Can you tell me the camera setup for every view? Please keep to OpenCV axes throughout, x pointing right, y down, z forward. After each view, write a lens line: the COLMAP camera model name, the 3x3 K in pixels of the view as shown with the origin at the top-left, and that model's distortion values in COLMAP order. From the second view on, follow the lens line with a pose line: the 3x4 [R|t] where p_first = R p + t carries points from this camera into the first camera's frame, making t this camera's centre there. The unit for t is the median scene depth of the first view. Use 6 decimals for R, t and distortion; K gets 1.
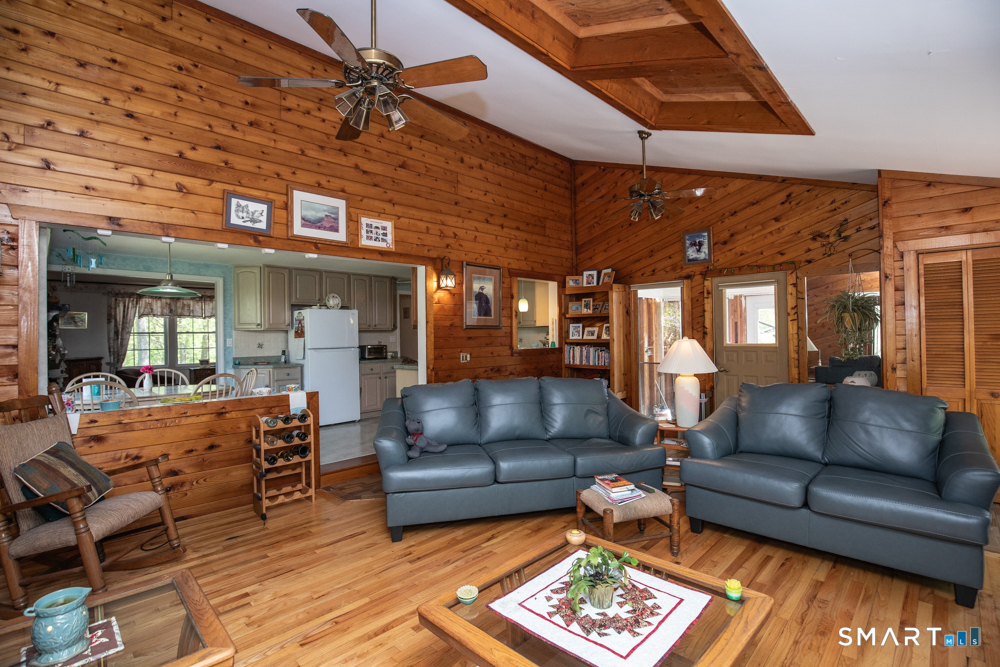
lens RADIAL K [[476.4, 0, 503.8], [0, 476.4, 333.7], [0, 0, 1]] dist [-0.029005, 0.002662]
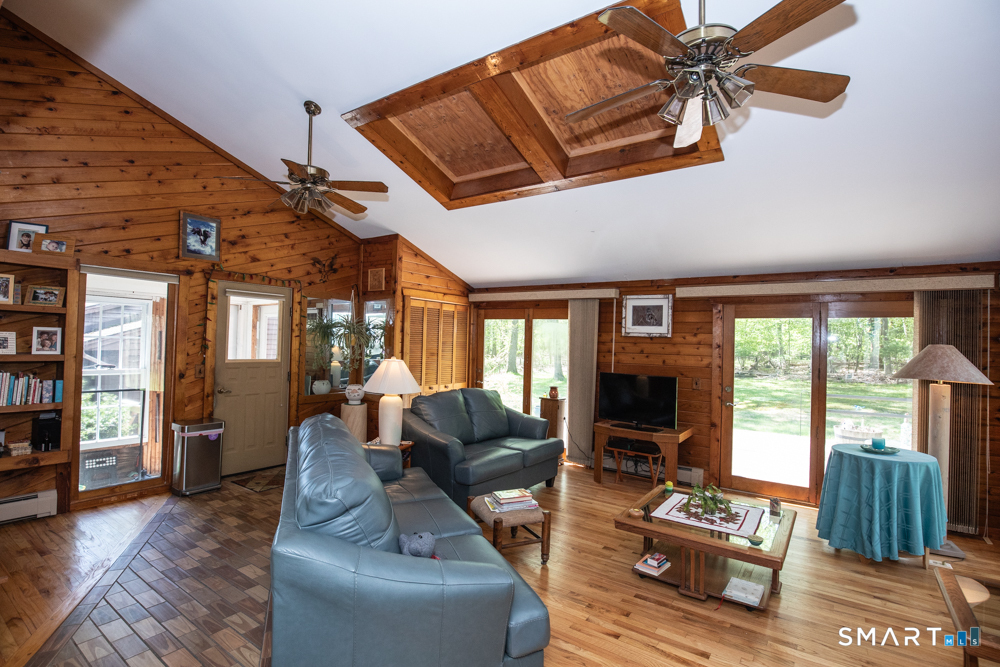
lens RADIAL K [[476.4, 0, 500.0], [0, 476.4, 332.6], [0, 0, 1]] dist [-0.029005, 0.002662]
pose [[-0.160065, 0.033339, 0.986543, -0.439009], [-0.022178, 0.999056, -0.037360, -0.006574], [-0.986857, -0.027859, -0.159174, 0.632946]]
